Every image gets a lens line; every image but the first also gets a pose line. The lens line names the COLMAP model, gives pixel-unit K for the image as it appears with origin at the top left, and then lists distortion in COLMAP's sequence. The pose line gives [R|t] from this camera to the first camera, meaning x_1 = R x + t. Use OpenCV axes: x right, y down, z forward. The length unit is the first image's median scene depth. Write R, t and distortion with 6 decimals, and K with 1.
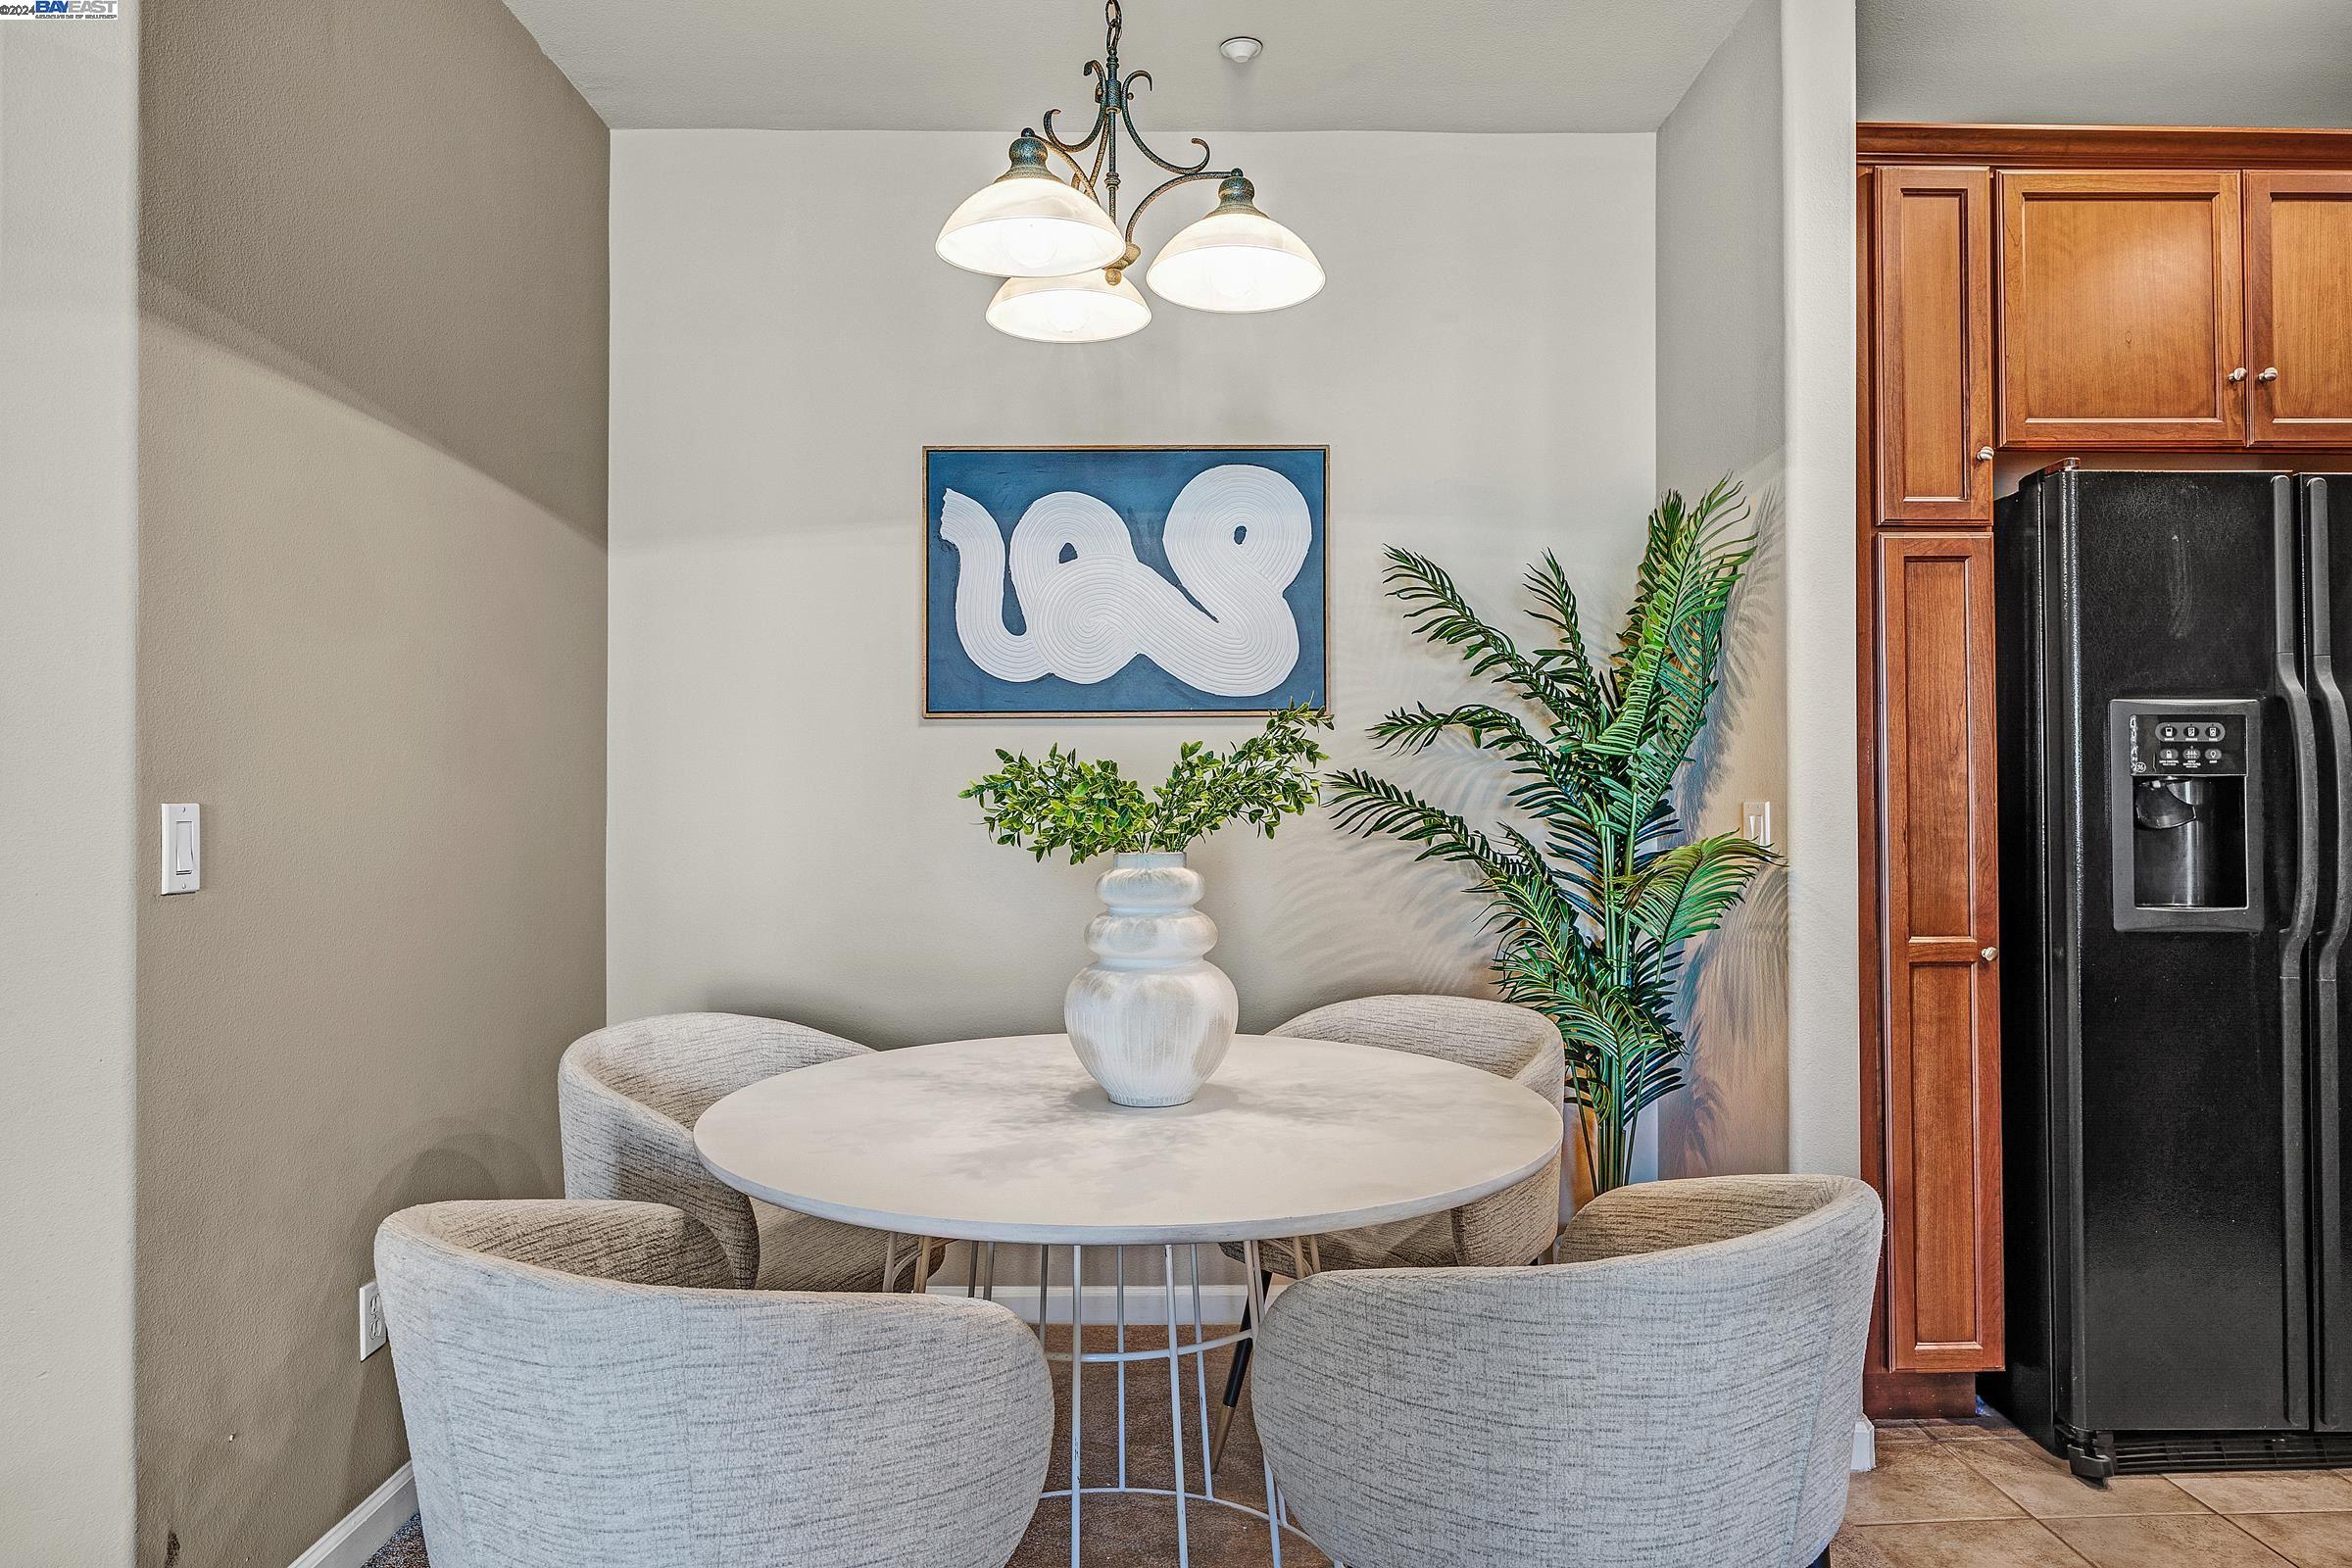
lens RADIAL K [[1506.4, 0, 1176.6], [0, 1506.4, 779.3], [0, 0, 1]] dist [-0.004138, 0.001463]
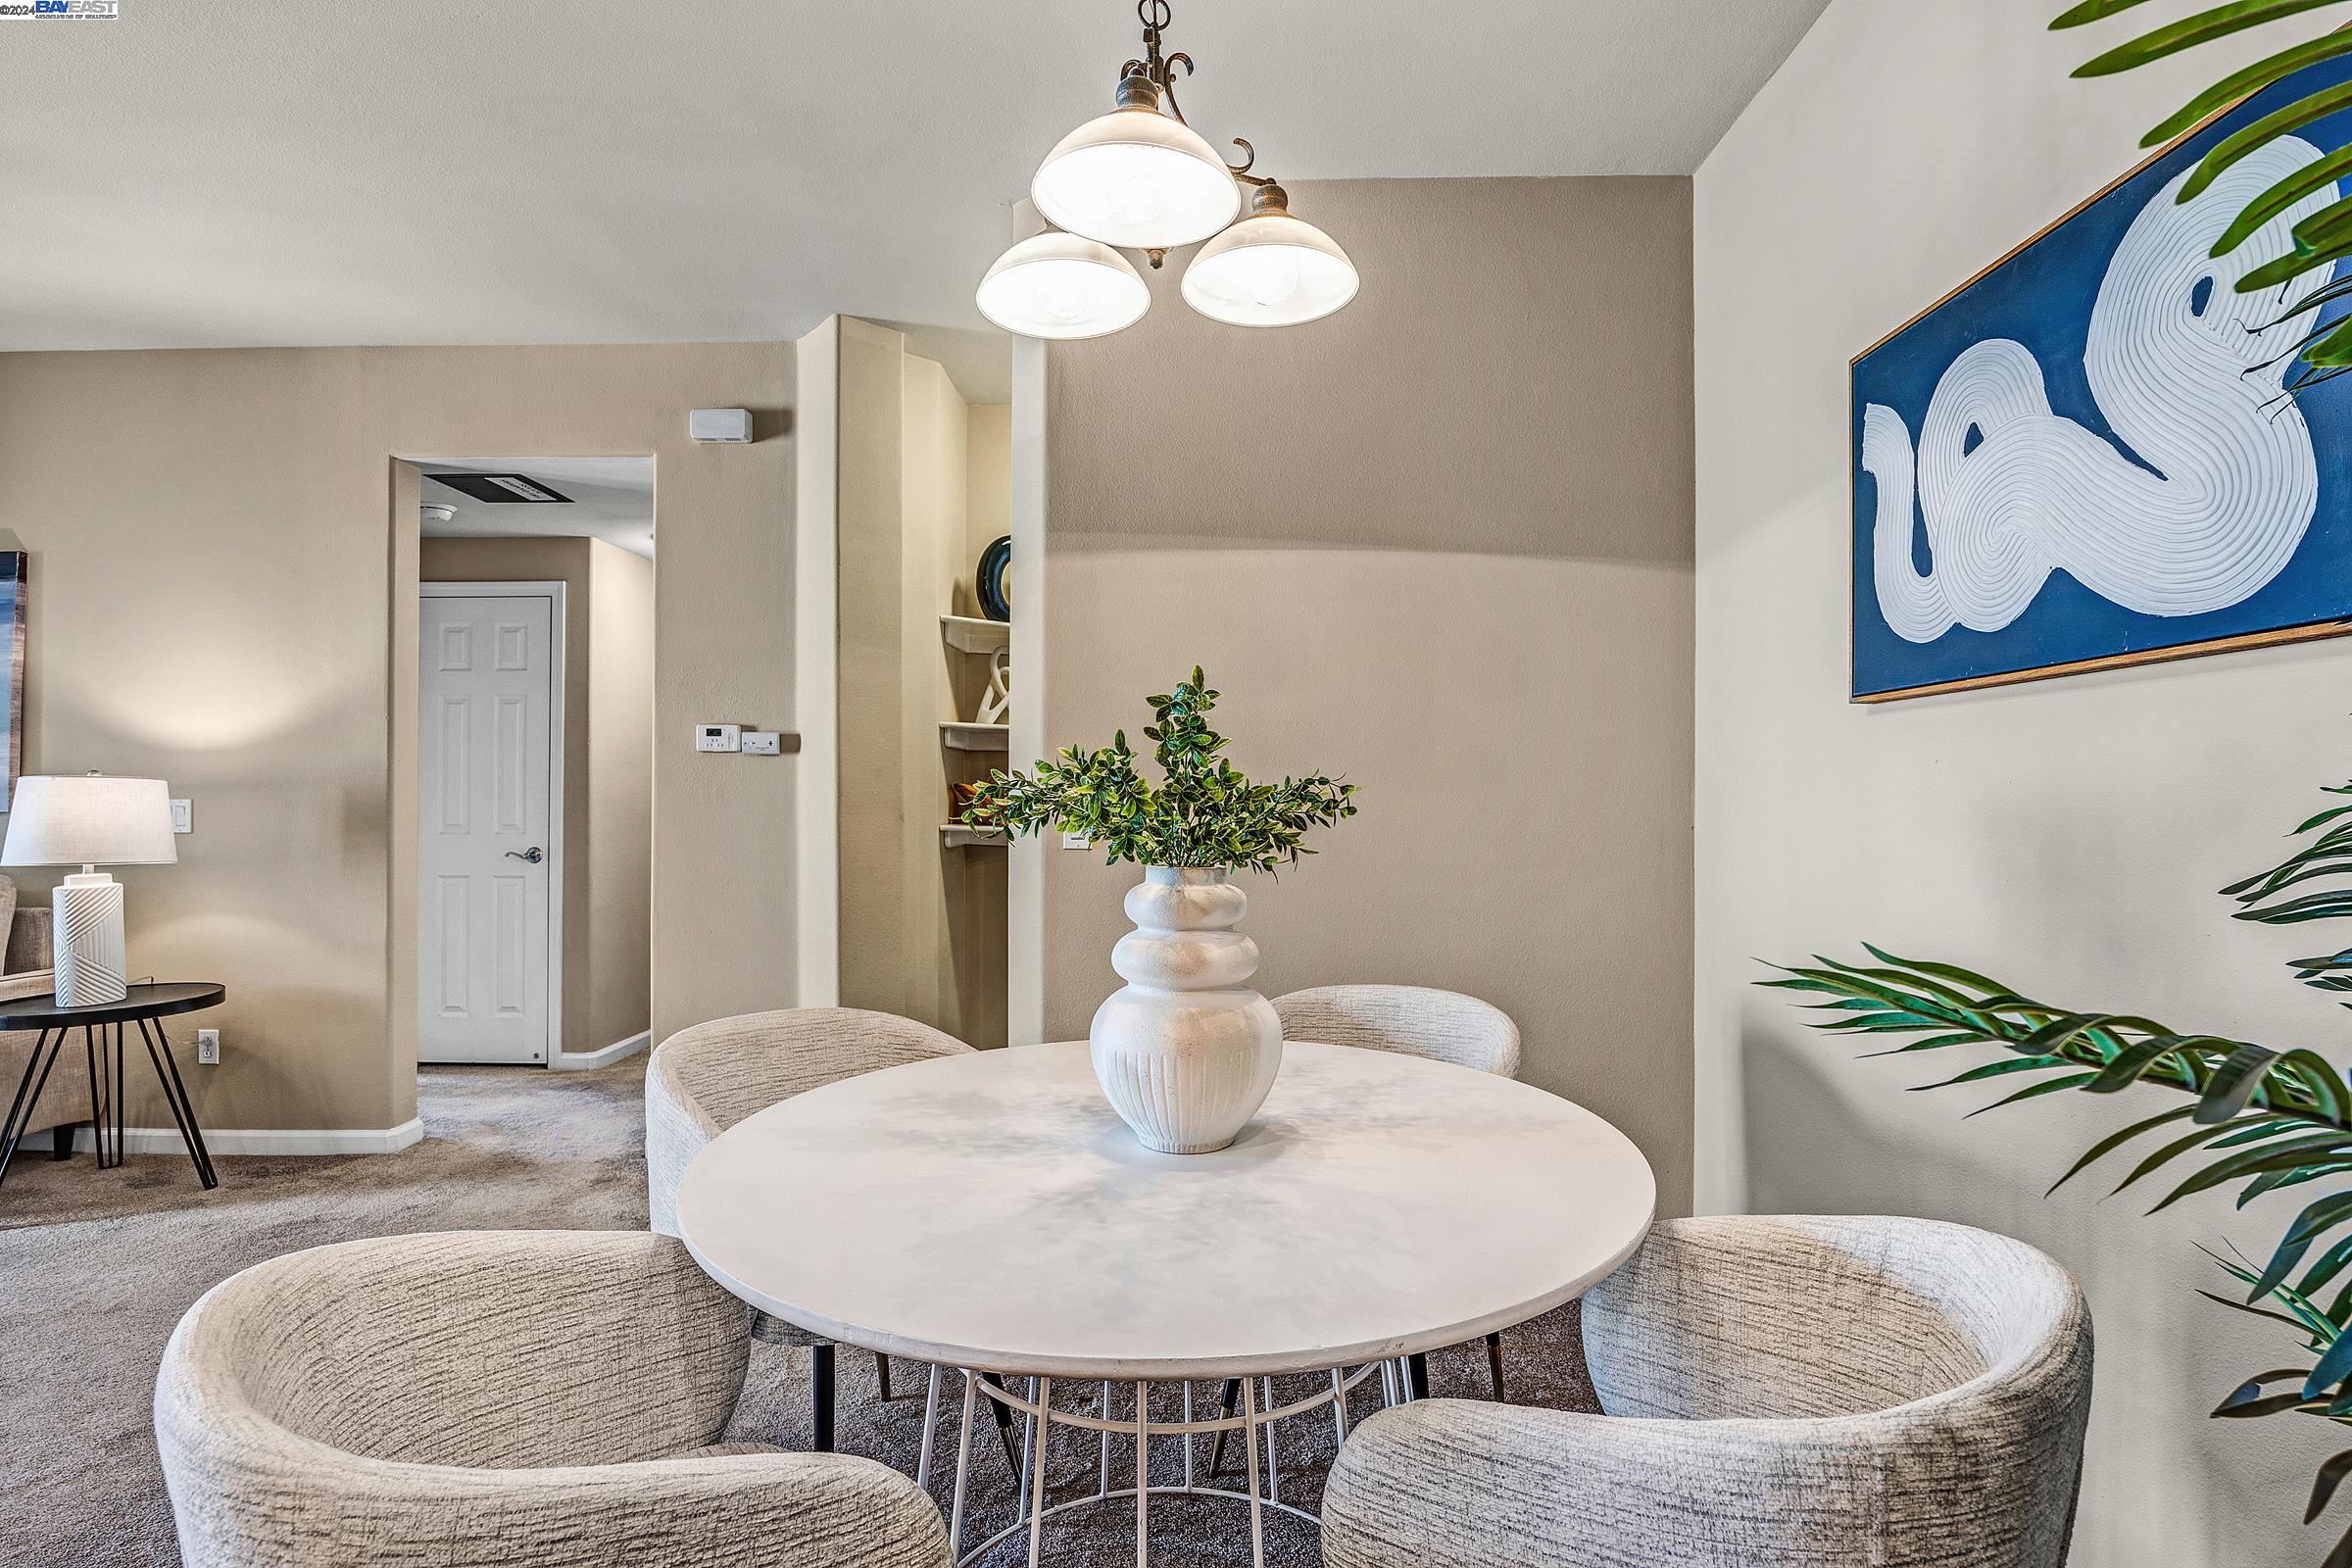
lens RADIAL K [[1121.2, 0, 1178.5], [0, 1121.2, 784.4], [0, 0, 1]] dist [-0.007124, 0.000156]
pose [[-0.041392, -0.009980, -0.999093, 0.517576], [0.008309, 0.999912, -0.010333, 0.005137], [0.999108, -0.008729, -0.041306, 0.801182]]
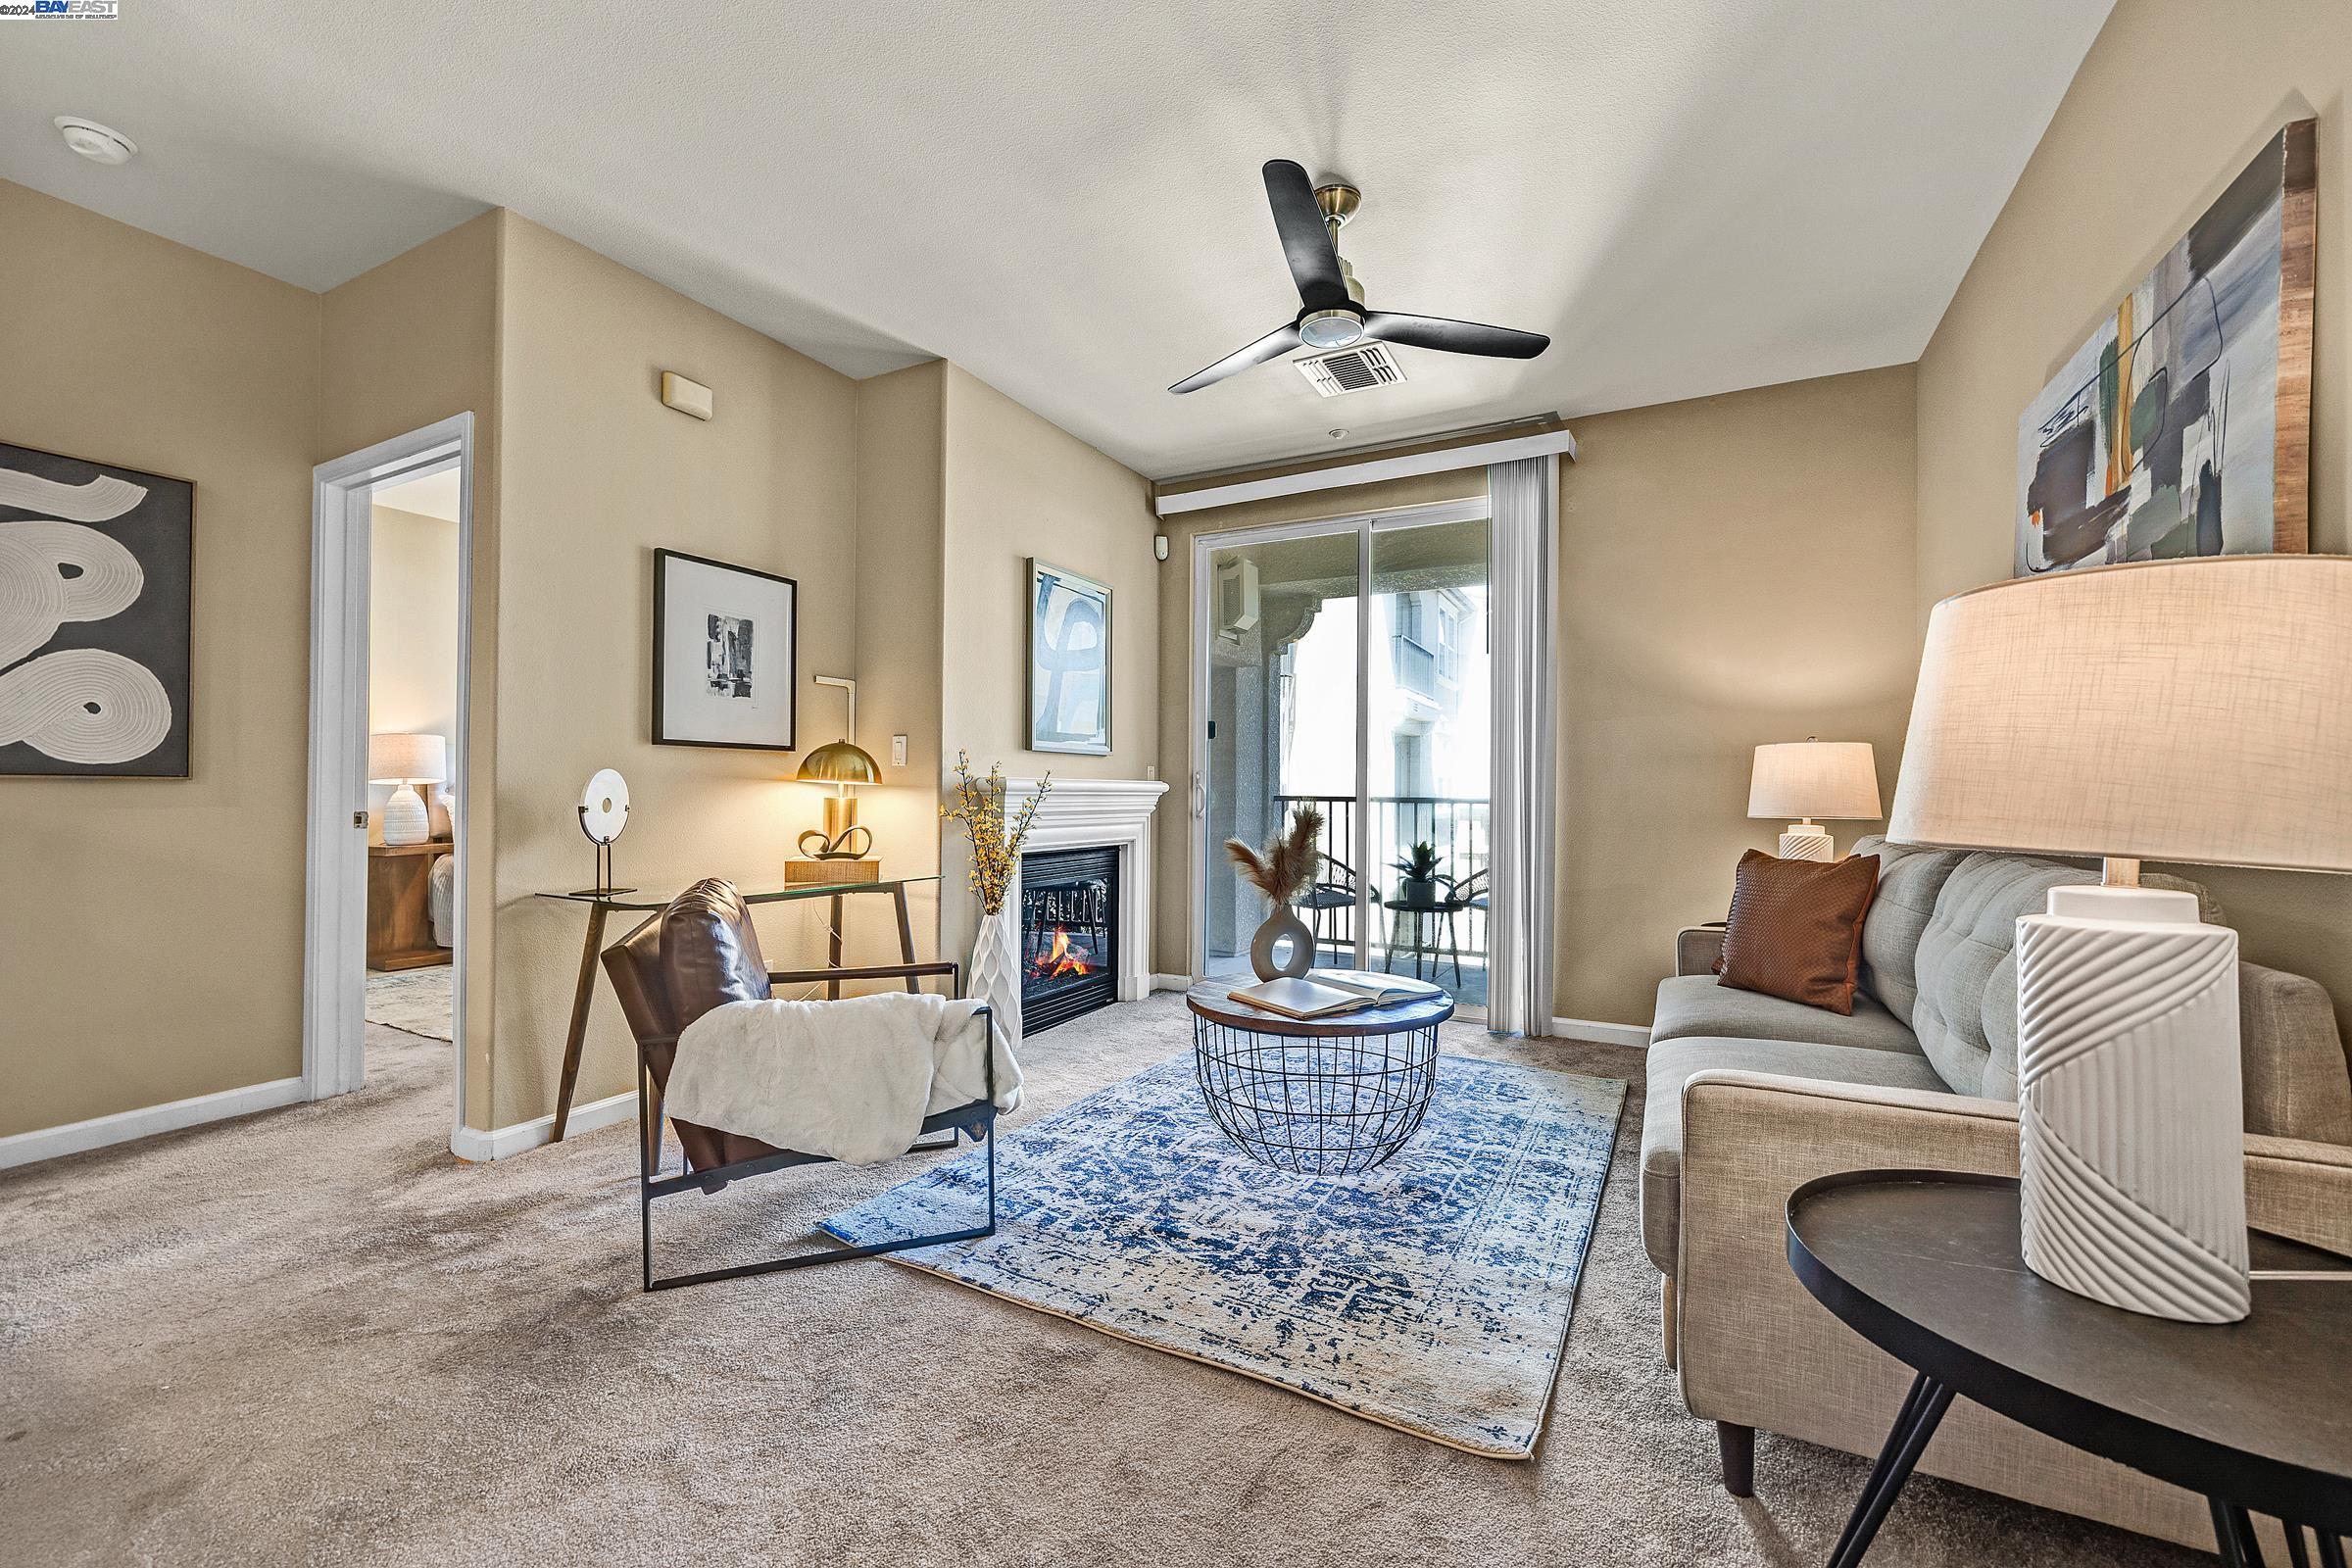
lens RADIAL K [[946.7, 0, 1178.3], [0, 946.7, 783.7], [0, 0, 1]] dist [-0.000022, -0.000261]
pose [[-0.875765, -0.003705, 0.482723, -0.484961], [-0.014305, 0.999731, -0.018279, 0.051919], [-0.482526, -0.022914, -0.875582, 0.050206]]
